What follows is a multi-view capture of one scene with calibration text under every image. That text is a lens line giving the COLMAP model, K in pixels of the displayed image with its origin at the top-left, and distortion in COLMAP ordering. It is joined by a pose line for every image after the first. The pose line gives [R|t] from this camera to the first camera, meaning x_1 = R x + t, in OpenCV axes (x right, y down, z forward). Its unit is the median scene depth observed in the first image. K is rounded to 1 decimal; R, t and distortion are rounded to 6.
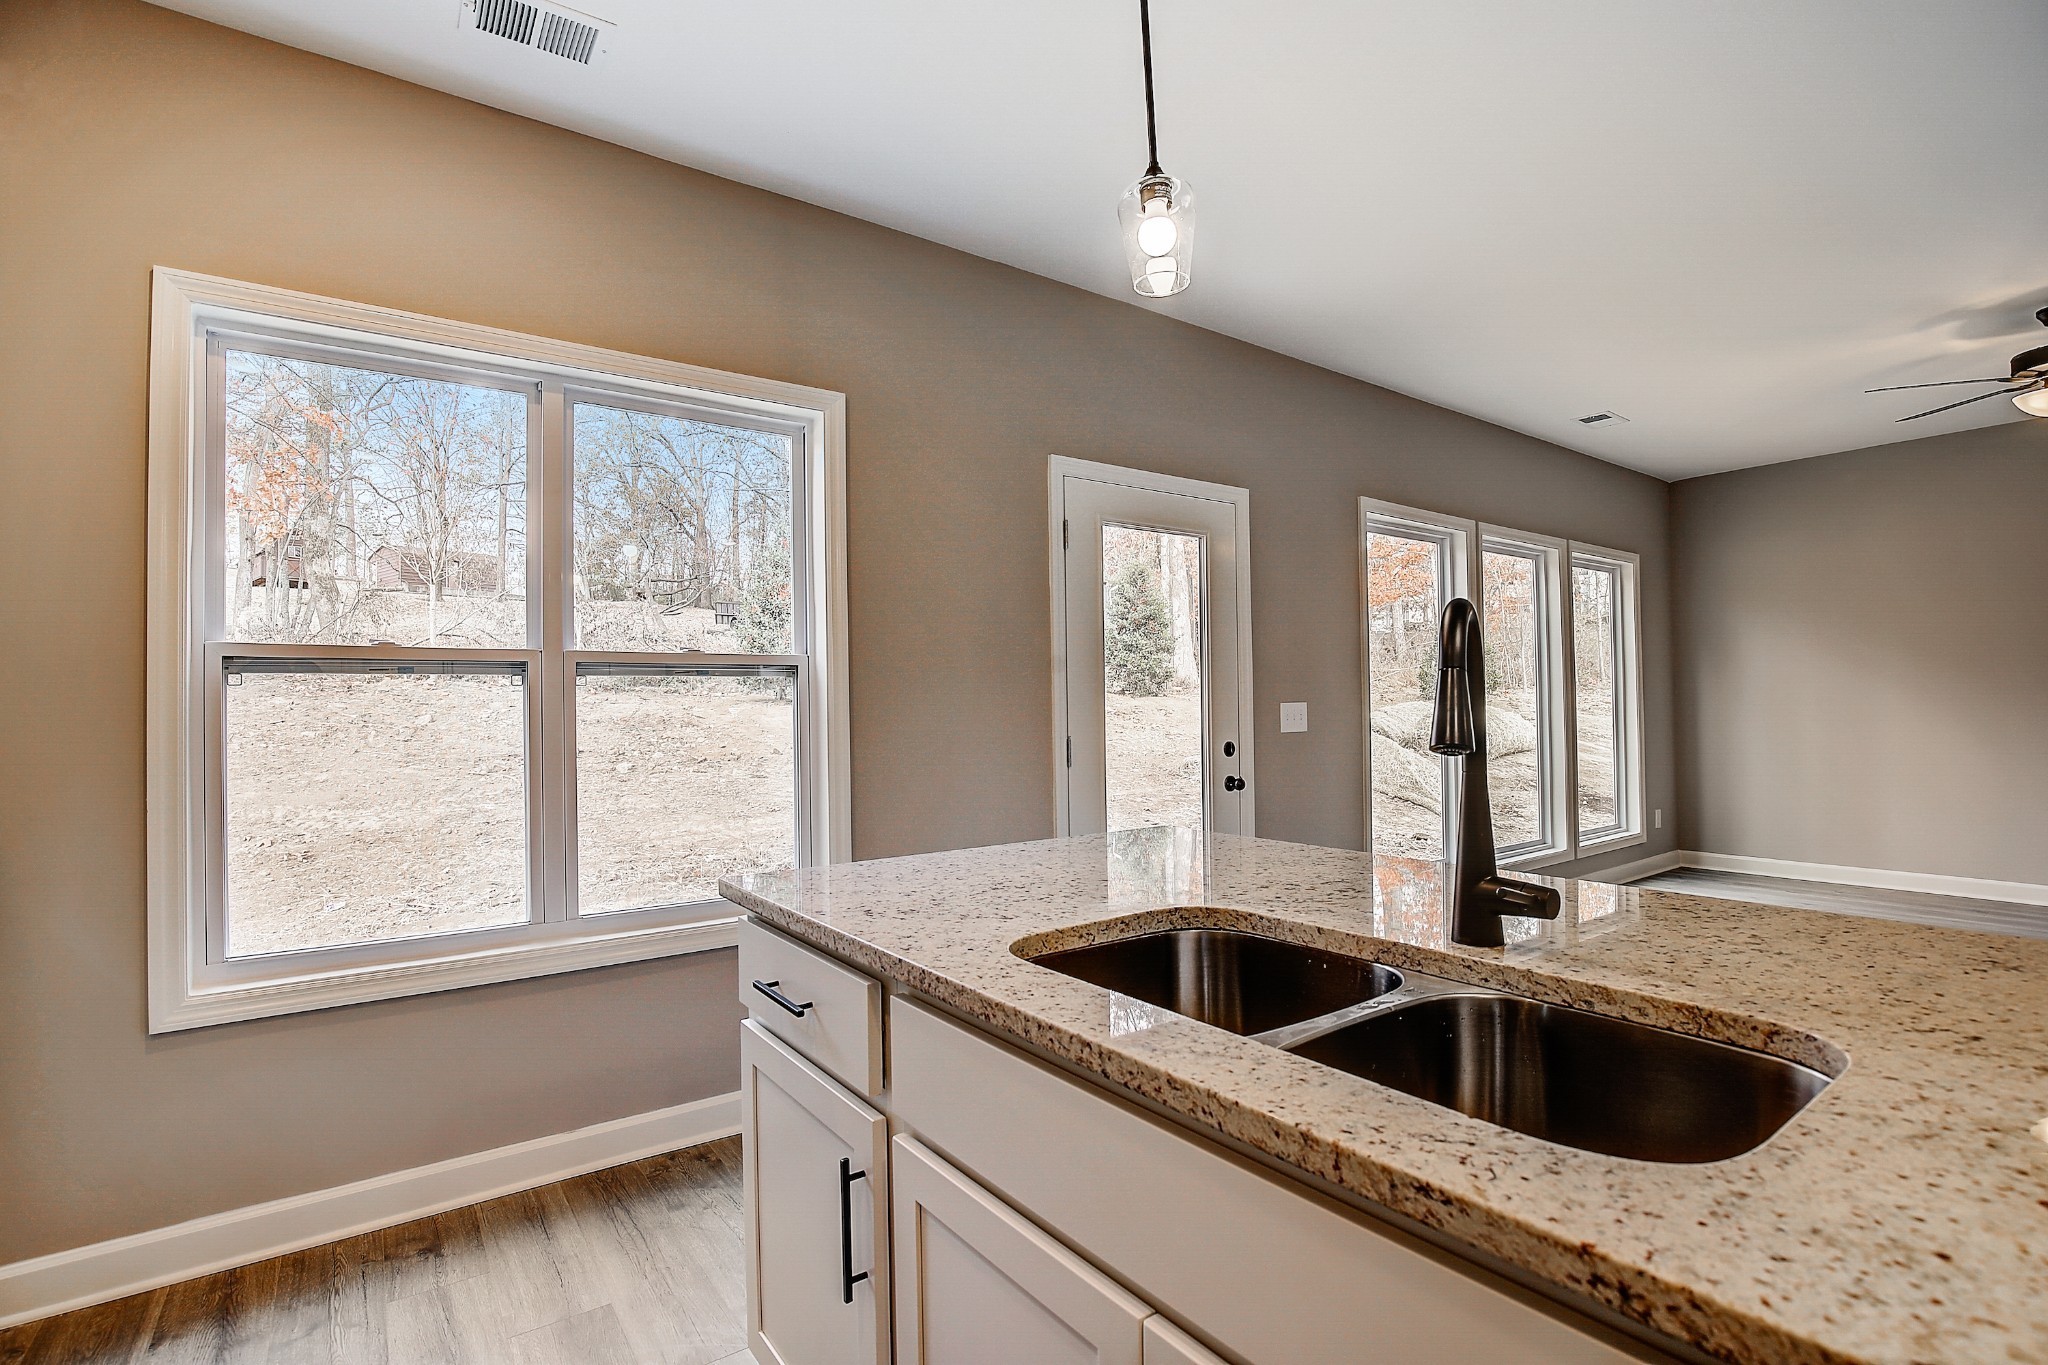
lens RADIAL K [[944.4, 0, 1024.9], [0, 944.4, 693.7], [0, 0, 1]] dist [-0.033825, 0.006235]
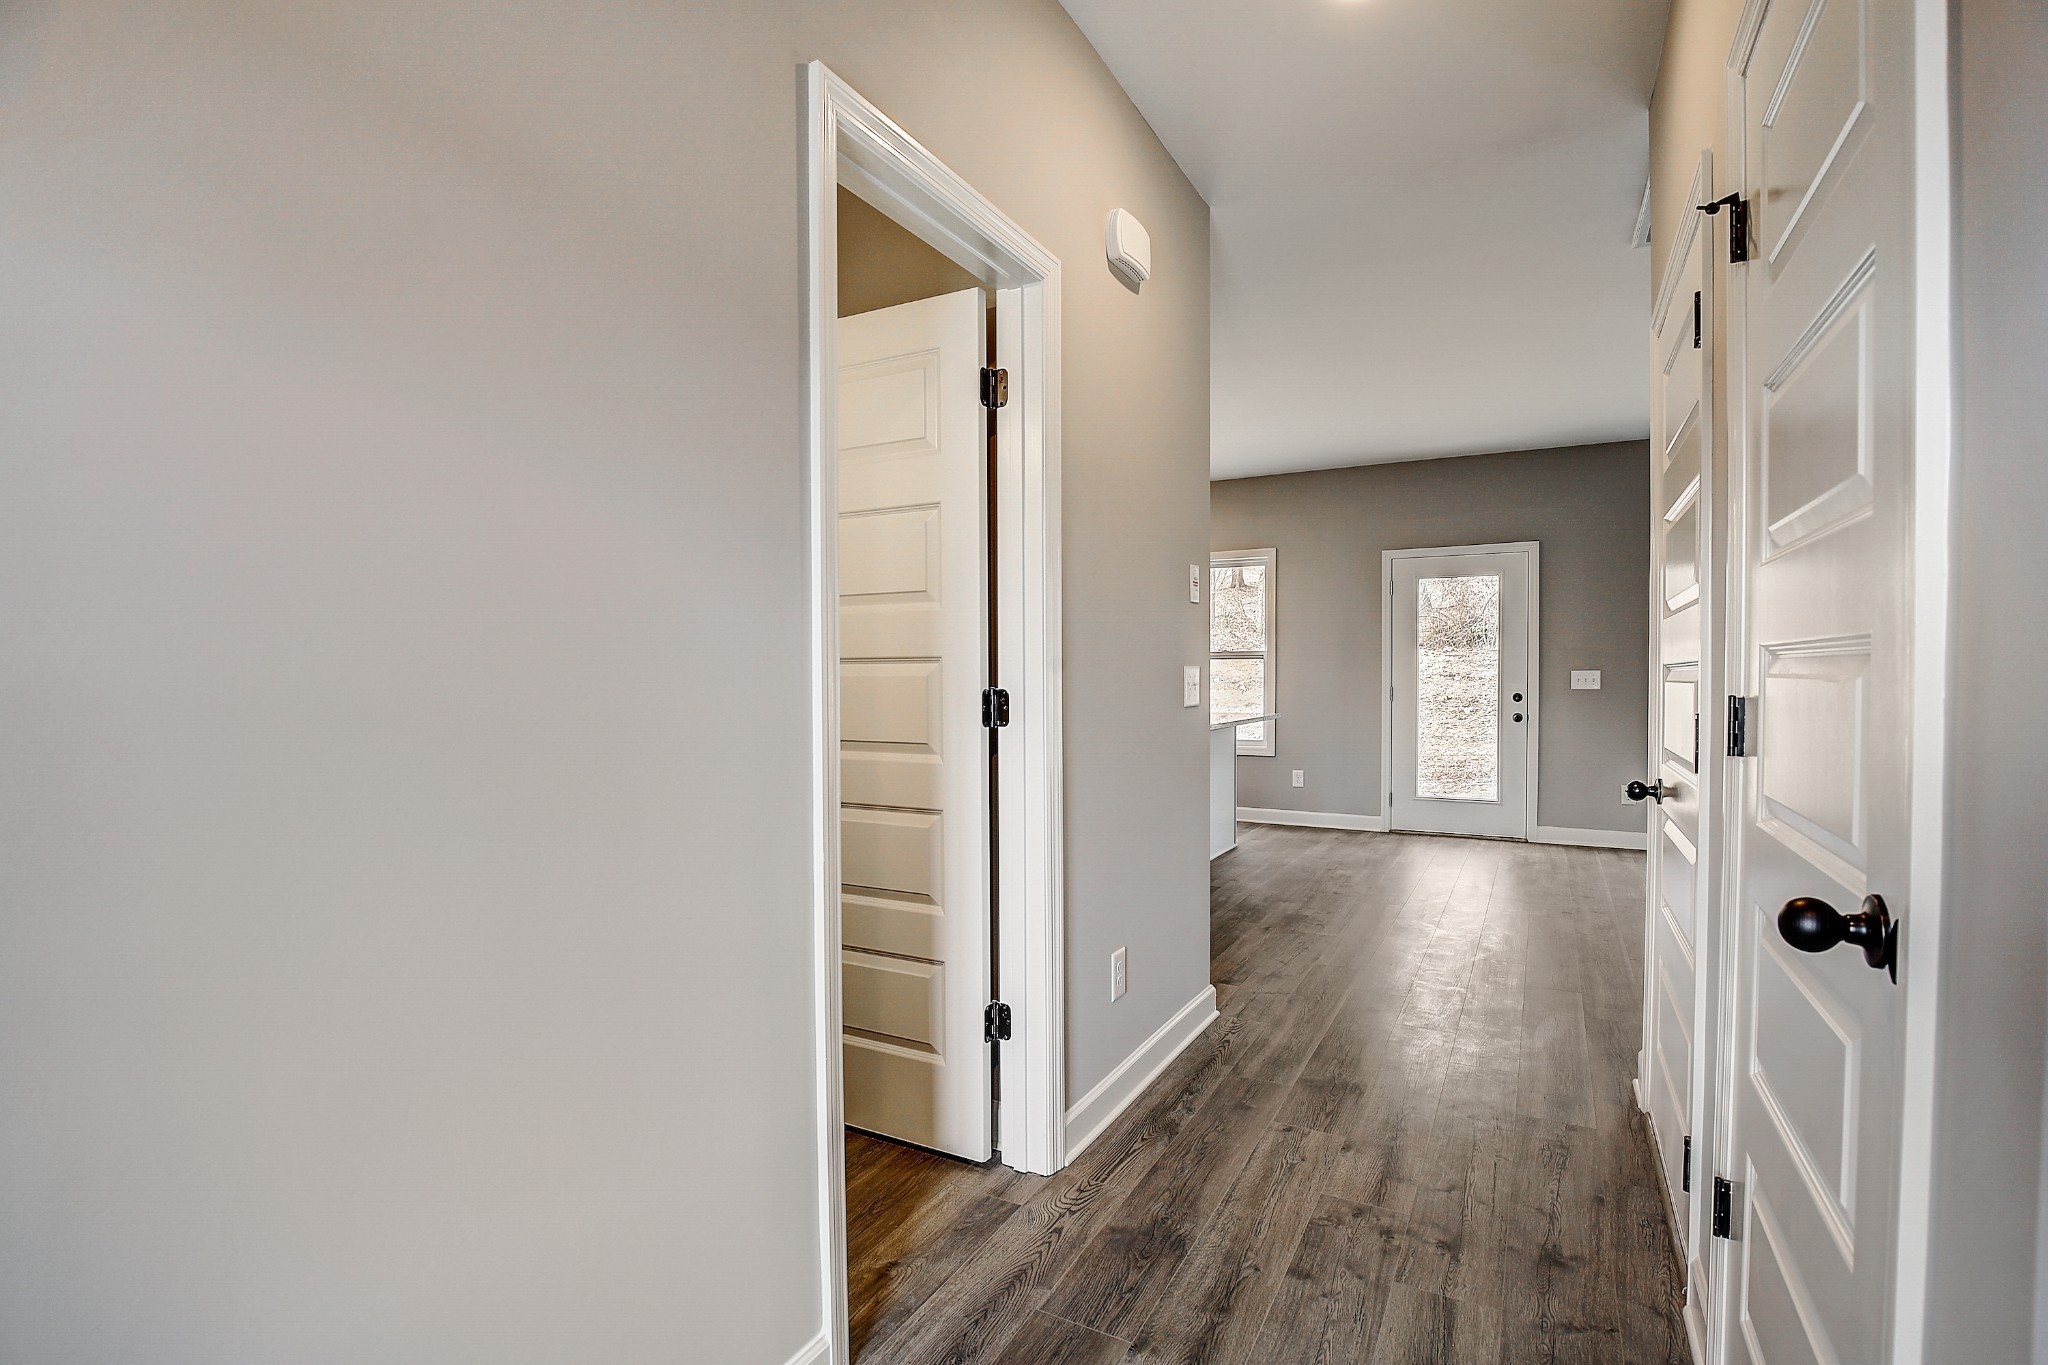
lens RADIAL K [[944.4, 0, 1019.7], [0, 944.4, 688.1], [0, 0, 1]] dist [-0.033825, 0.006235]
pose [[0.424582, 0.024305, -0.905063, 1.493008], [0.009680, 0.999461, 0.031381, -0.022454], [0.905338, -0.022085, 0.424118, -0.584300]]
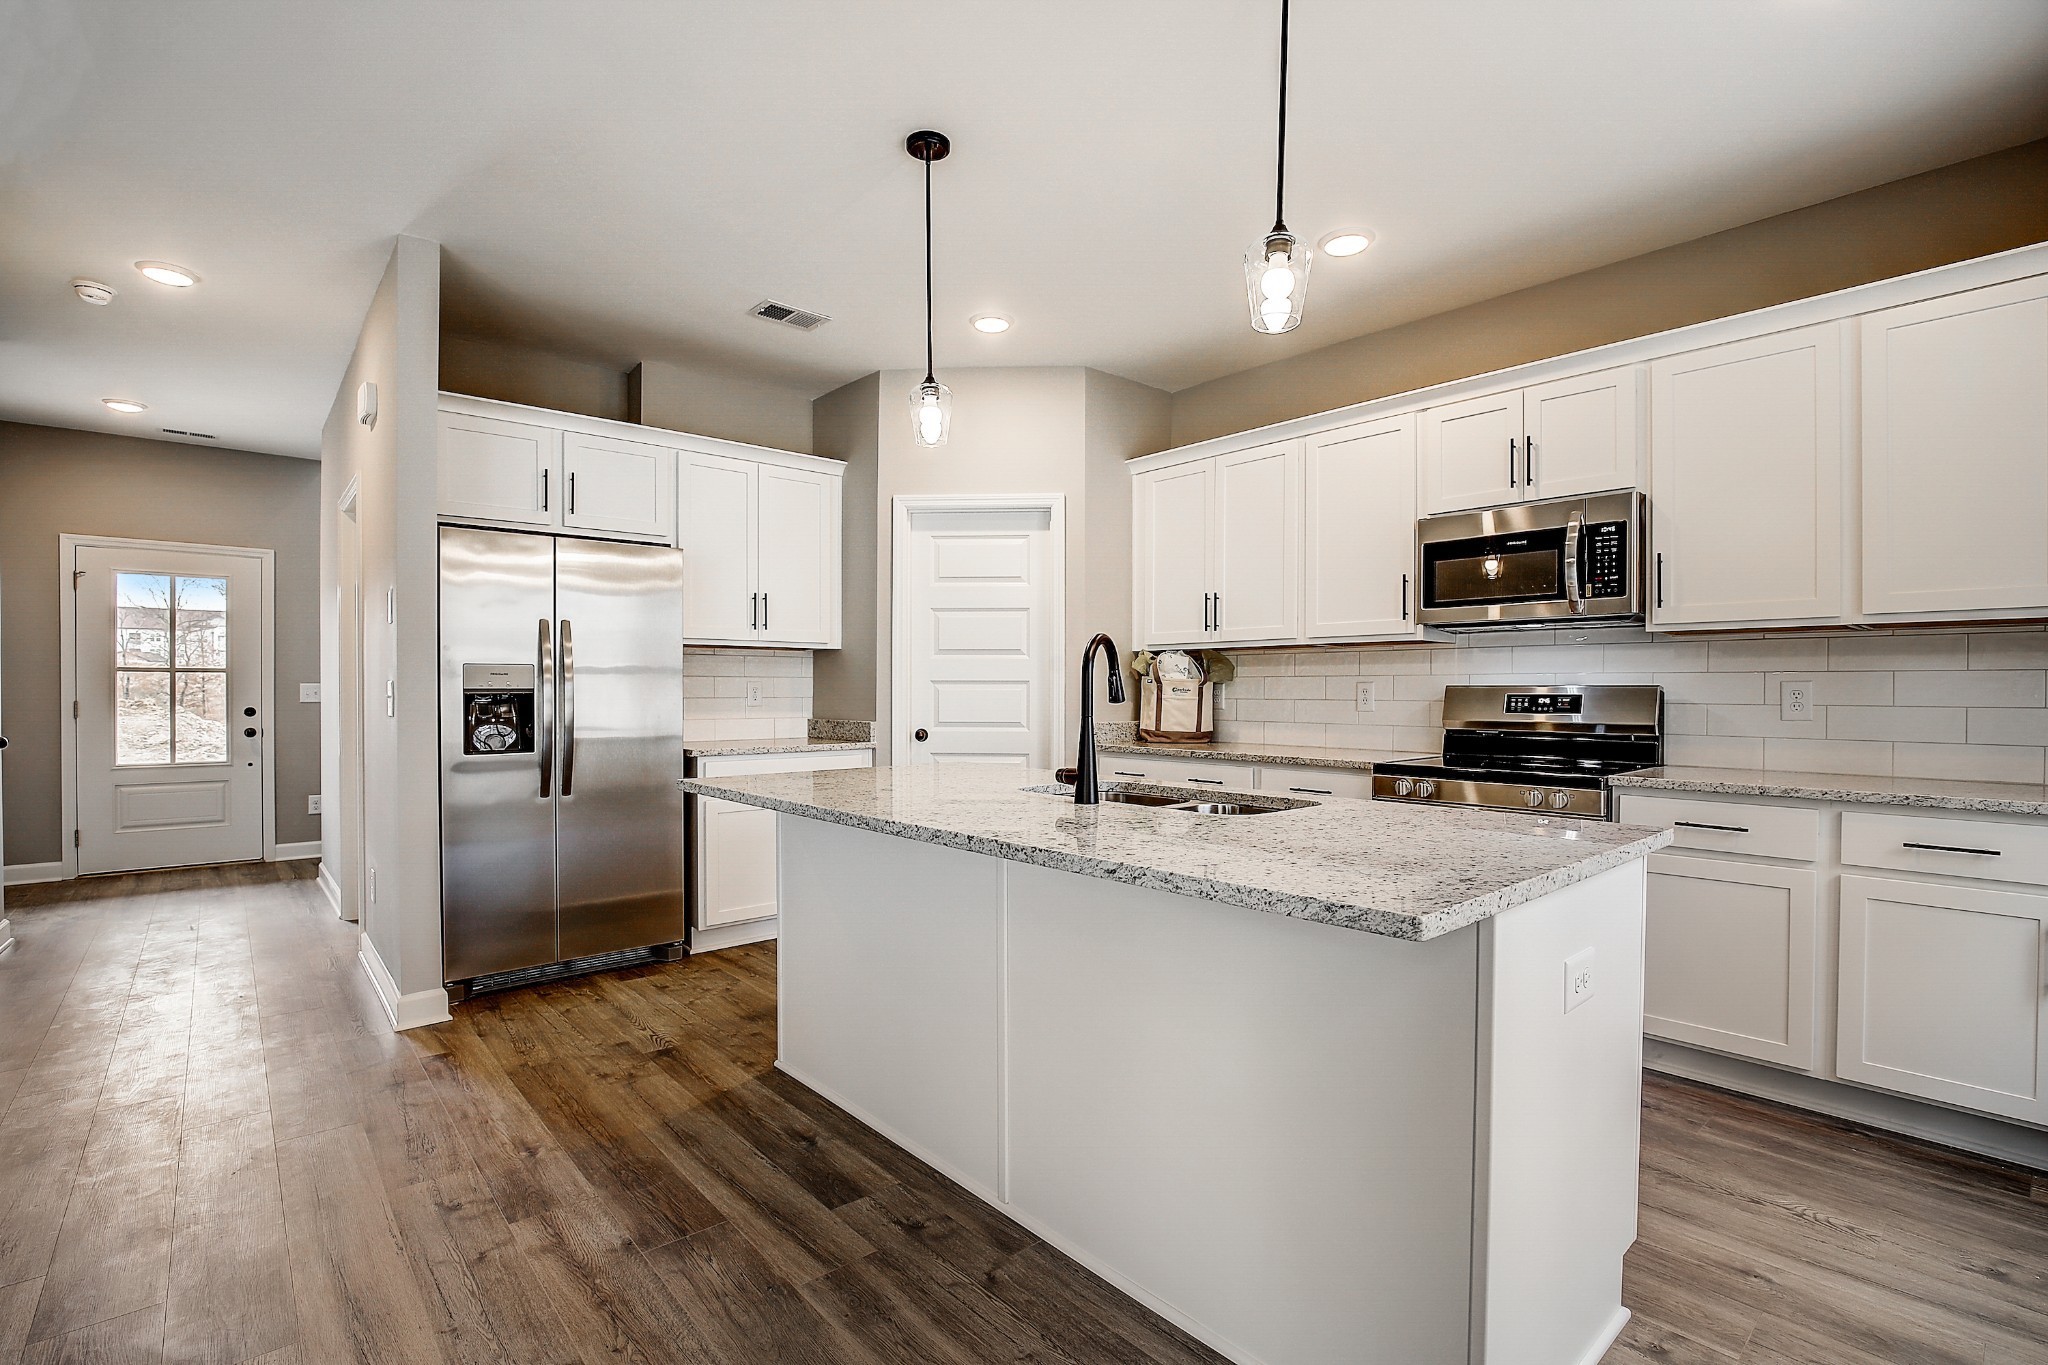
lens RADIAL K [[944.4, 0, 1024.3], [0, 944.4, 695.9], [0, 0, 1]] dist [-0.033825, 0.006235]
pose [[-0.995150, 0.012295, -0.097597, 0.246839], [0.013052, 0.999889, -0.007127, 0.015859], [0.097499, -0.008366, -0.995200, 0.907540]]
